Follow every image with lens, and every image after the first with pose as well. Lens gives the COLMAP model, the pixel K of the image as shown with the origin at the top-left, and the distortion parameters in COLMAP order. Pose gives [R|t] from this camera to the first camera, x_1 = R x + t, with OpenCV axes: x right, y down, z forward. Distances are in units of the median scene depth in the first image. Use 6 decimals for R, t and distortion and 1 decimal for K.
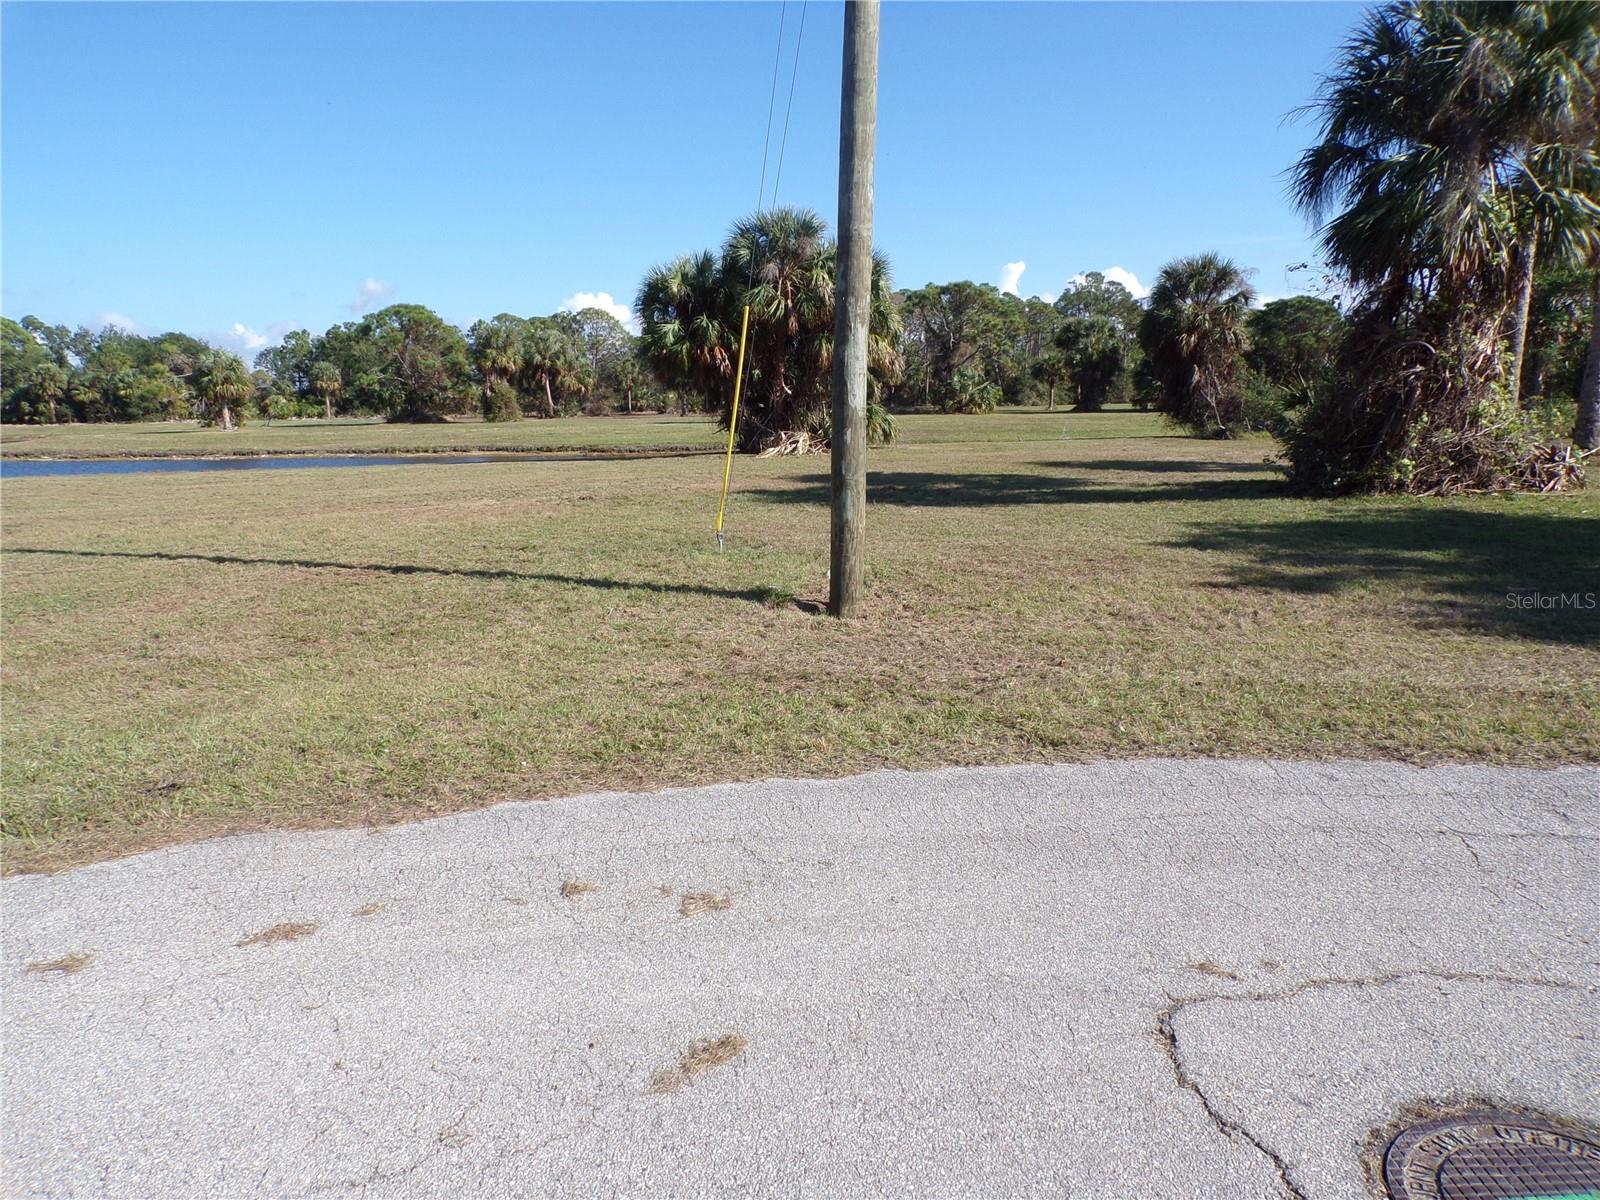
lens RADIAL K [[1073.7, 0, 802.0], [0, 1073.7, 613.9], [0, 0, 1]] dist [-0.028749, 0.026919]
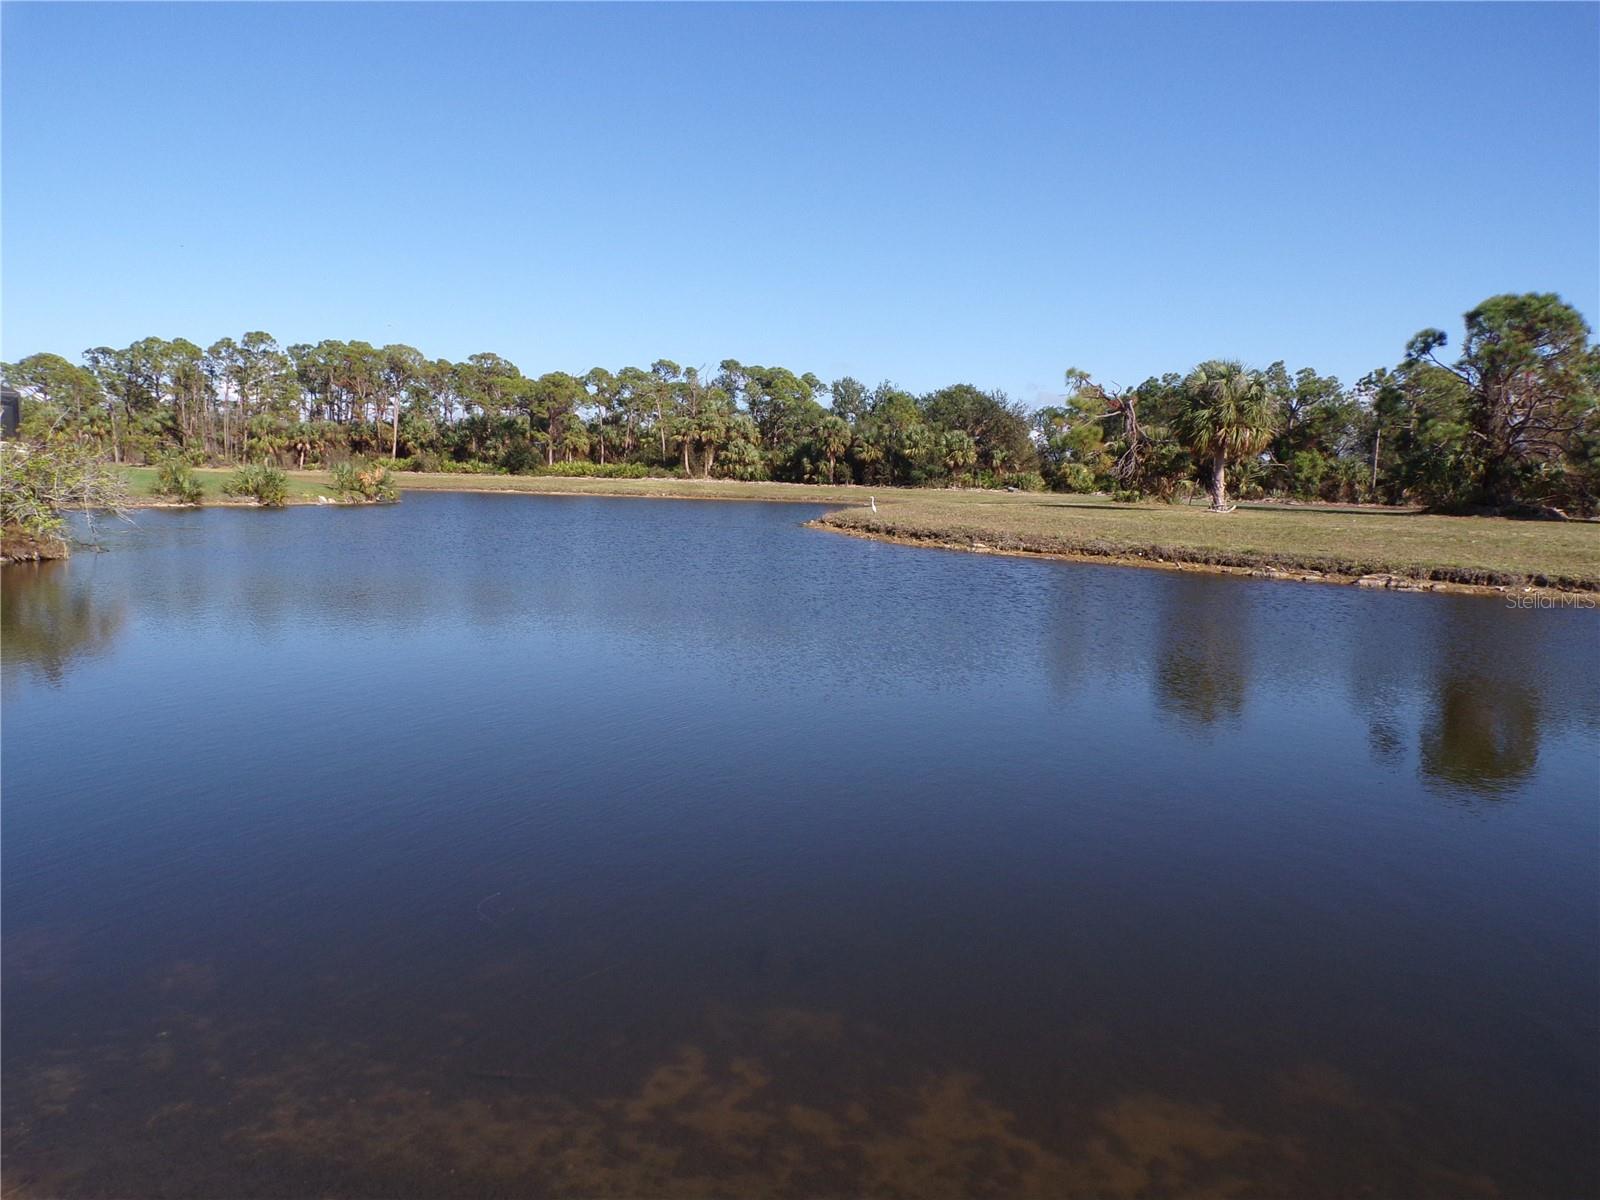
lens RADIAL K [[1073.7, 0, 801.6], [0, 1073.7, 596.5], [0, 0, 1]] dist [-0.028749, 0.026919]
pose [[0.842222, 0.102915, -0.529217, -0.399391], [-0.151700, 0.987189, -0.049448, -0.066106], [0.517348, 0.121928, 0.847045, 0.411561]]
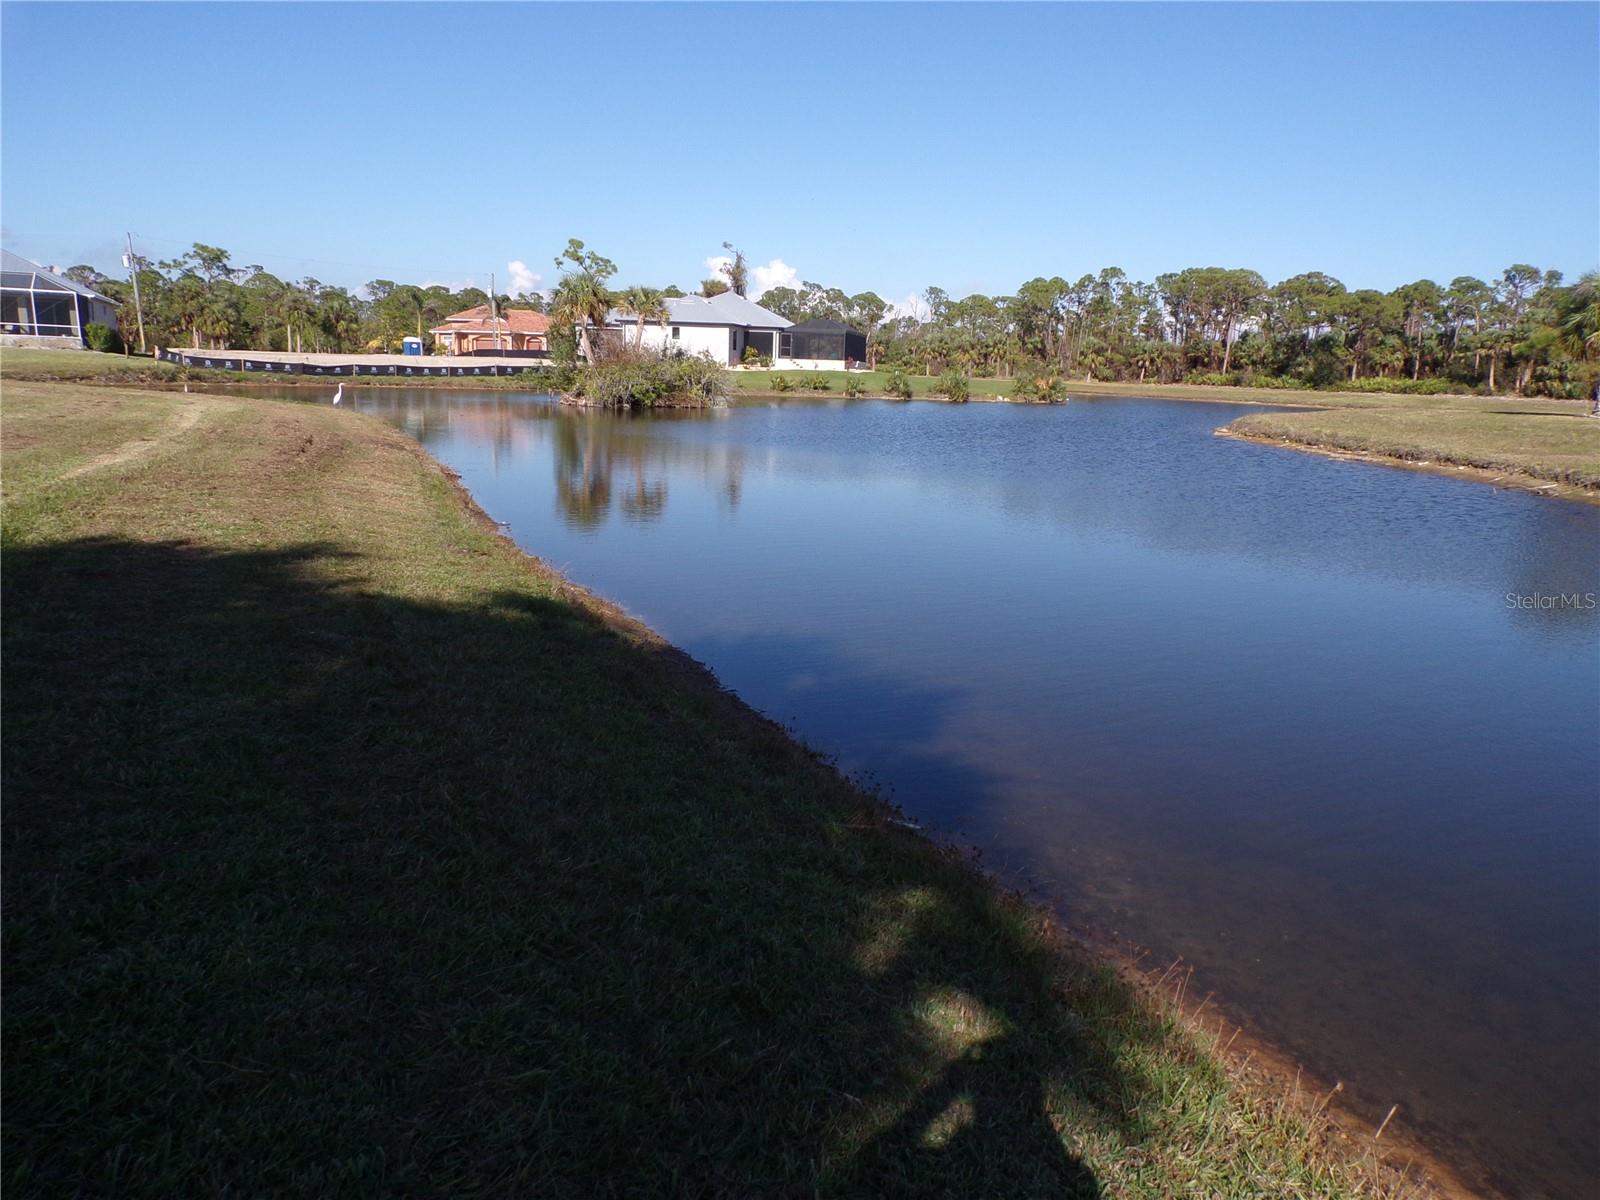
lens RADIAL K [[1073.7, 0, 793.8], [0, 1073.7, 600.2], [0, 0, 1]] dist [-0.028749, 0.026919]
pose [[0.134168, 0.235177, -0.962648, -0.056714], [-0.232605, 0.951764, 0.200100, -0.092281], [0.963273, 0.197070, 0.182399, 0.504377]]
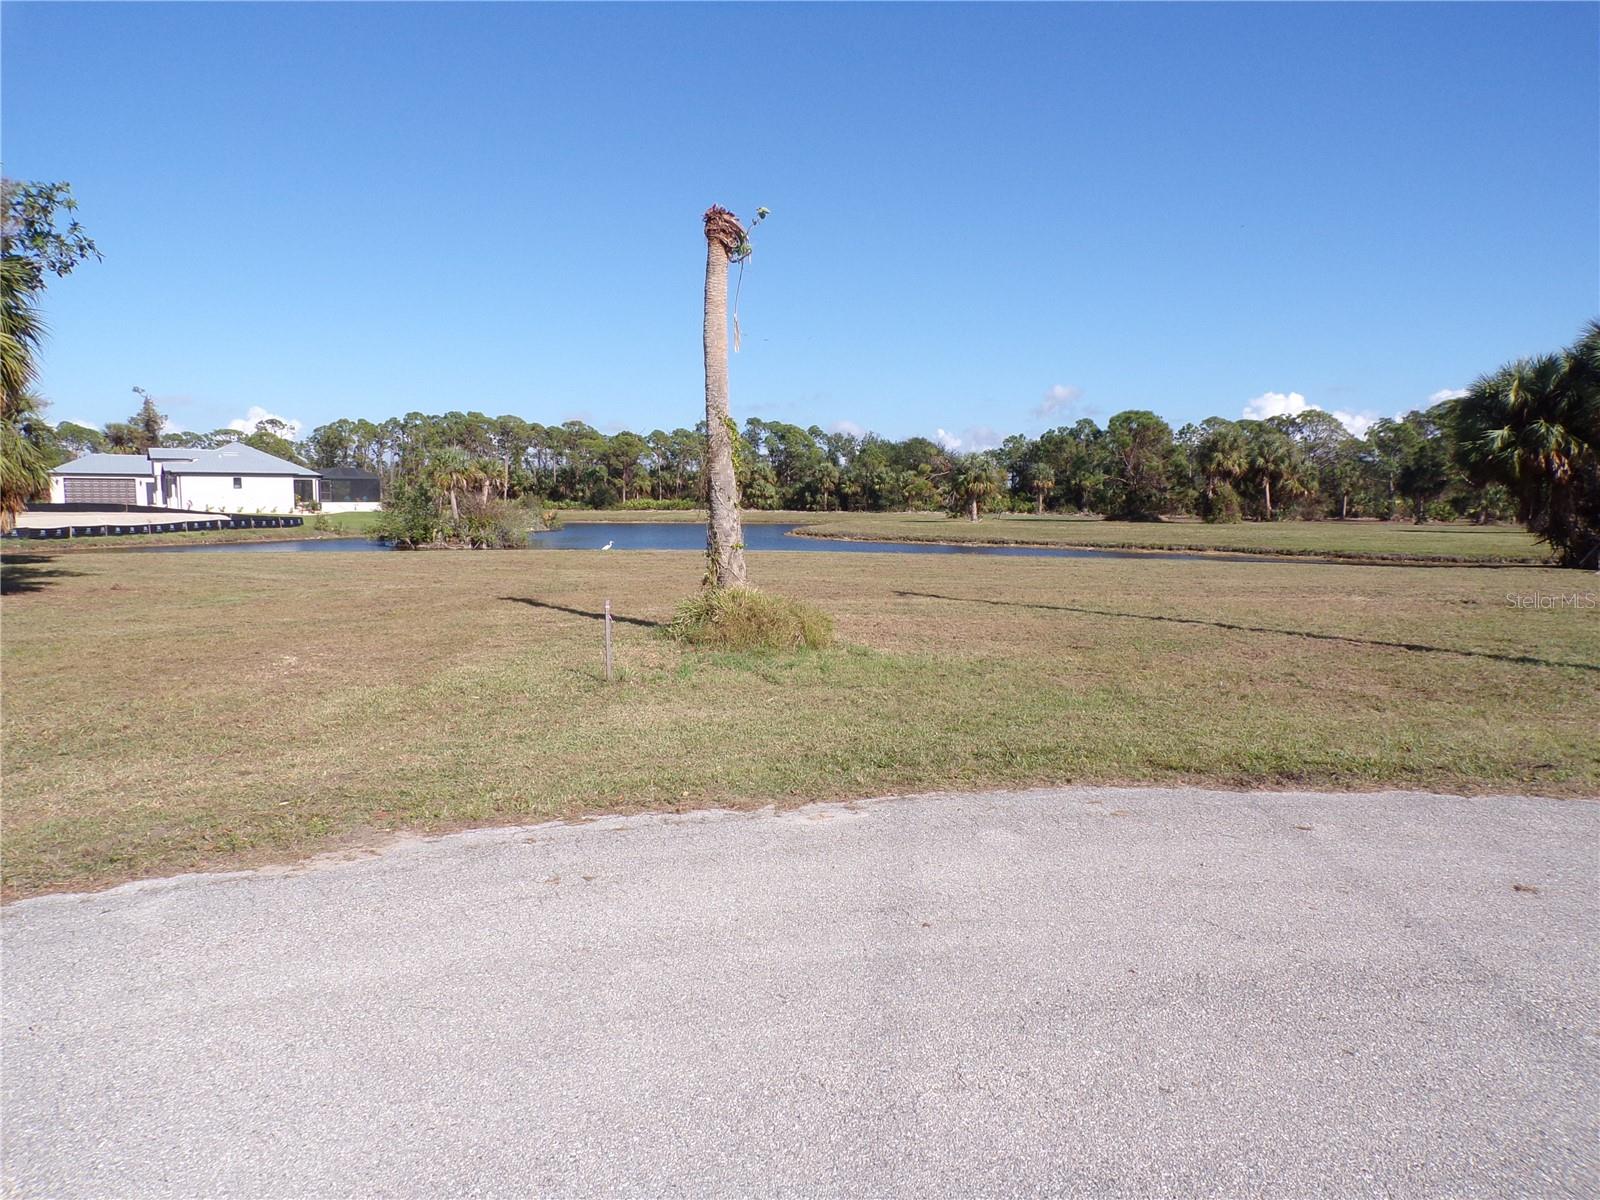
lens RADIAL K [[1073.7, 0, 794.9], [0, 1073.7, 607.9], [0, 0, 1]] dist [-0.028749, 0.026919]
pose [[0.822087, 0.078134, -0.563976, -0.036215], [-0.132282, 0.989645, -0.055717, 0.009102], [0.553782, 0.120409, 0.823910, -0.044284]]
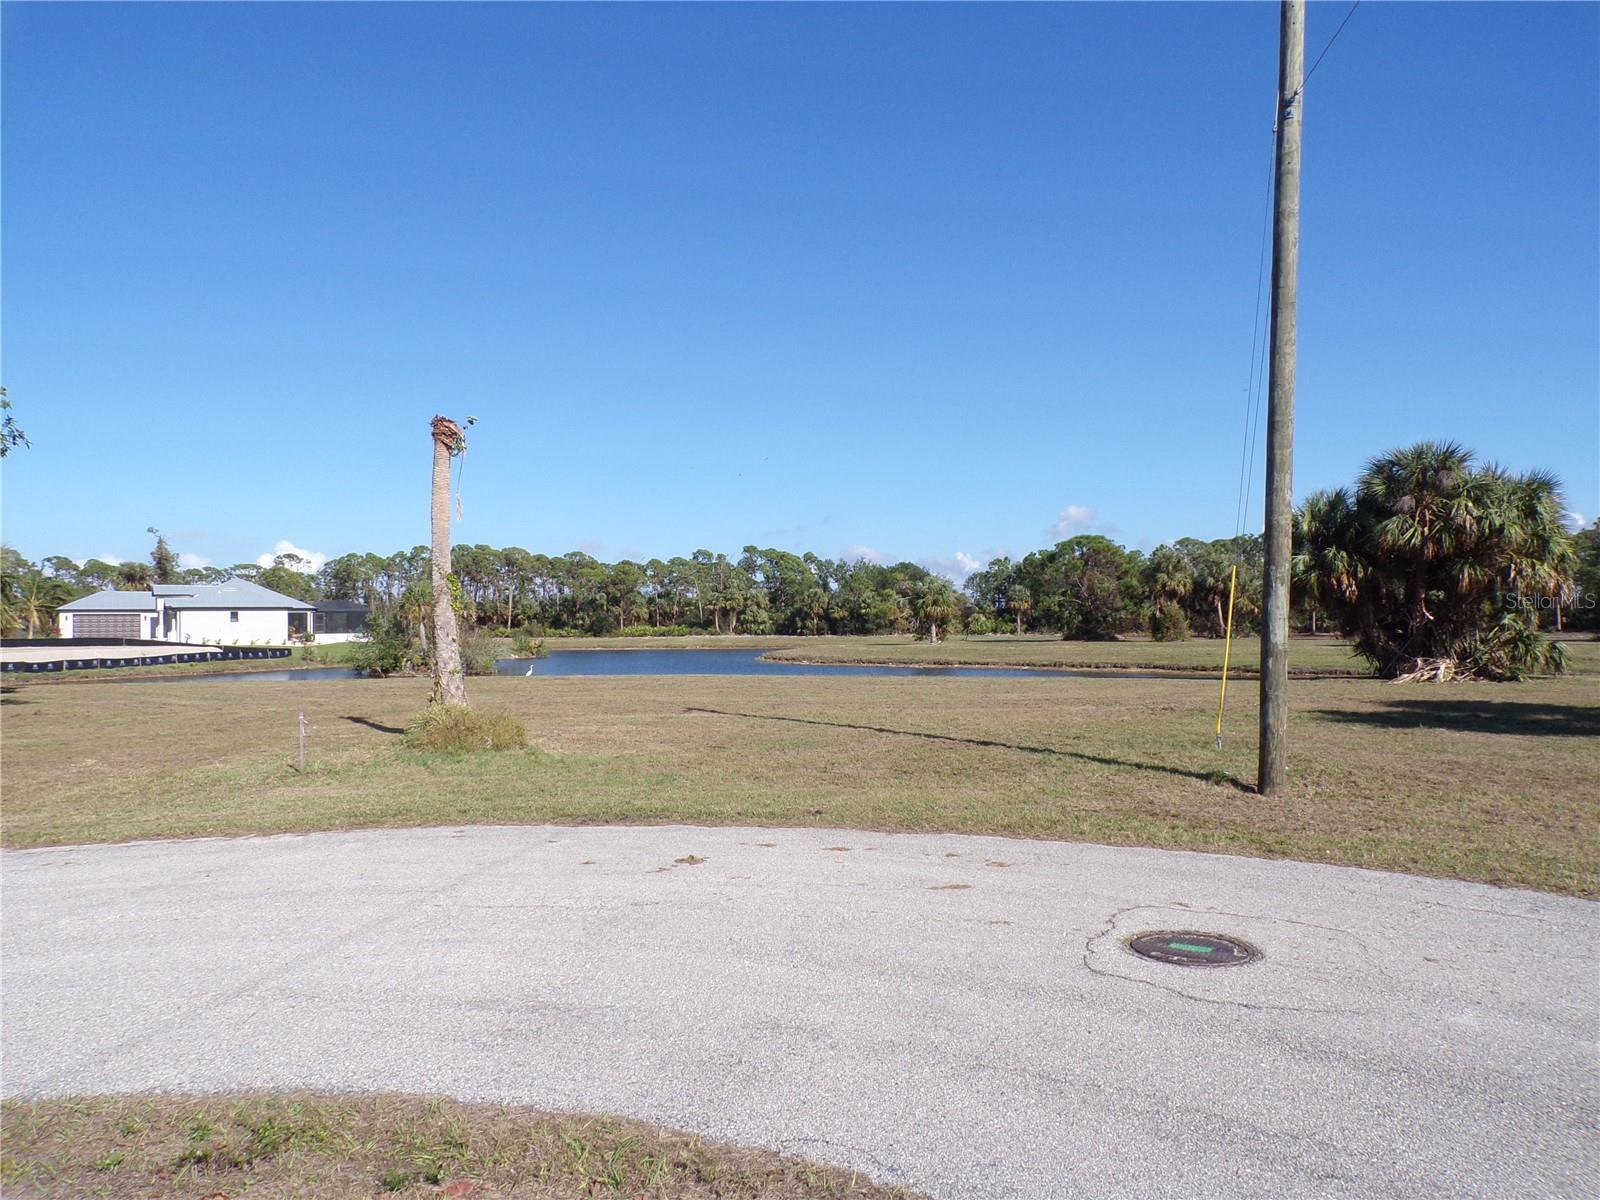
lens RADIAL K [[1073.7, 0, 794.6], [0, 1073.7, 597.5], [0, 0, 1]] dist [-0.028749, 0.026919]
pose [[0.811022, -0.005566, -0.584989, 0.035766], [-0.120216, 0.977029, -0.175961, 0.006874], [0.572531, 0.213033, 0.791723, -0.046632]]
